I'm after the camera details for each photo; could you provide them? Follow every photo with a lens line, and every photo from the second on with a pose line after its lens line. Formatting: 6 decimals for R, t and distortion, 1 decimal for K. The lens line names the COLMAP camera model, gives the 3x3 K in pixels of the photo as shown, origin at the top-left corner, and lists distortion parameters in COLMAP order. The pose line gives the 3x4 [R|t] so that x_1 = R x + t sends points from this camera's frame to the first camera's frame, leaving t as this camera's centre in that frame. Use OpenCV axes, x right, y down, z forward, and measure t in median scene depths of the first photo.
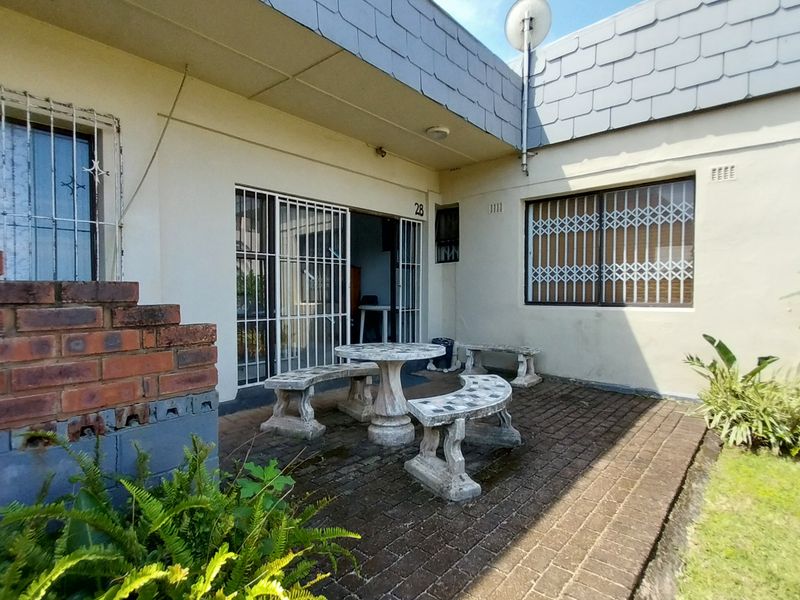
lens RADIAL K [[425.2, 0, 398.3], [0, 425.2, 300.1], [0, 0, 1]] dist [0.024516, -0.013634]
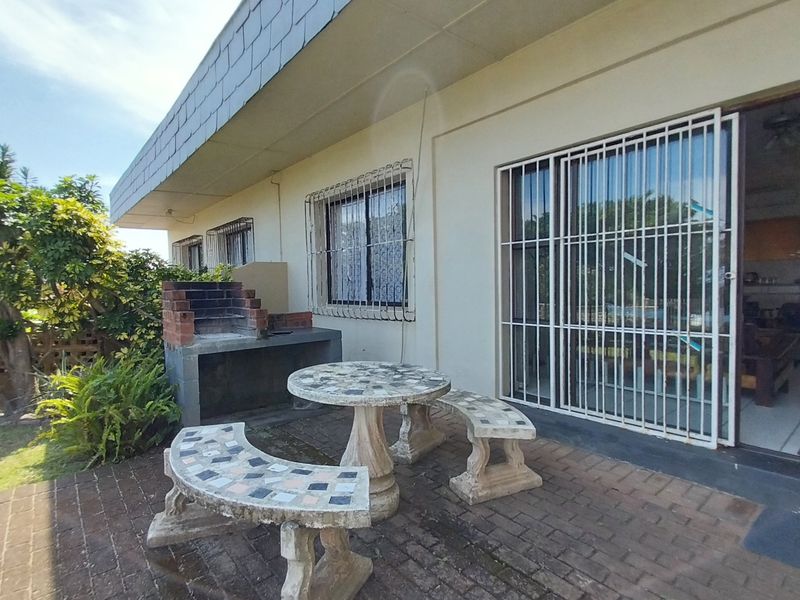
lens RADIAL K [[425.2, 0, 398.8], [0, 425.2, 301.1], [0, 0, 1]] dist [0.024516, -0.013634]
pose [[-0.177841, 0.043706, -0.983088, 0.445744], [-0.002026, 0.998995, 0.044779, -0.029180], [0.984057, 0.009956, -0.177574, 0.798897]]
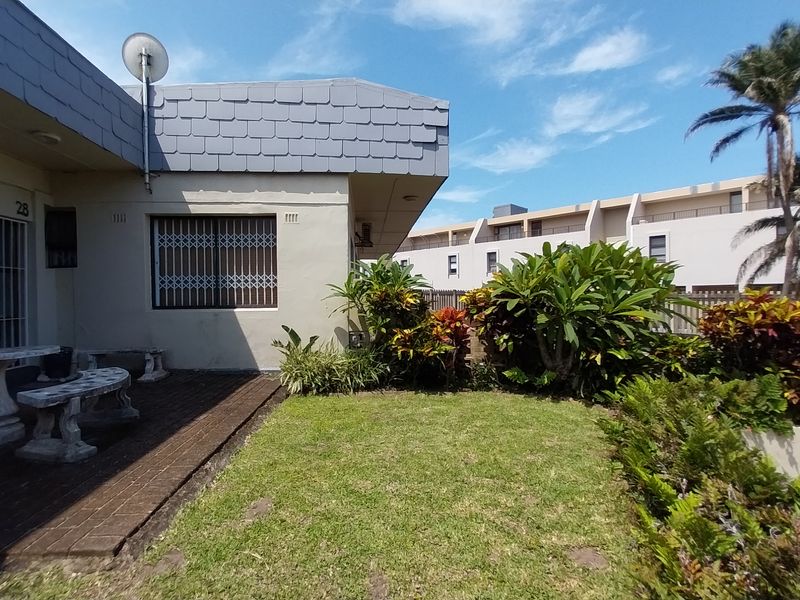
lens RADIAL K [[425.2, 0, 394.3], [0, 425.2, 306.5], [0, 0, 1]] dist [0.024516, -0.013634]
pose [[0.720117, -0.018004, 0.693619, -0.025747], [0.021397, 0.999764, 0.003737, 0.016380], [-0.693522, 0.012150, 0.720333, -0.291271]]
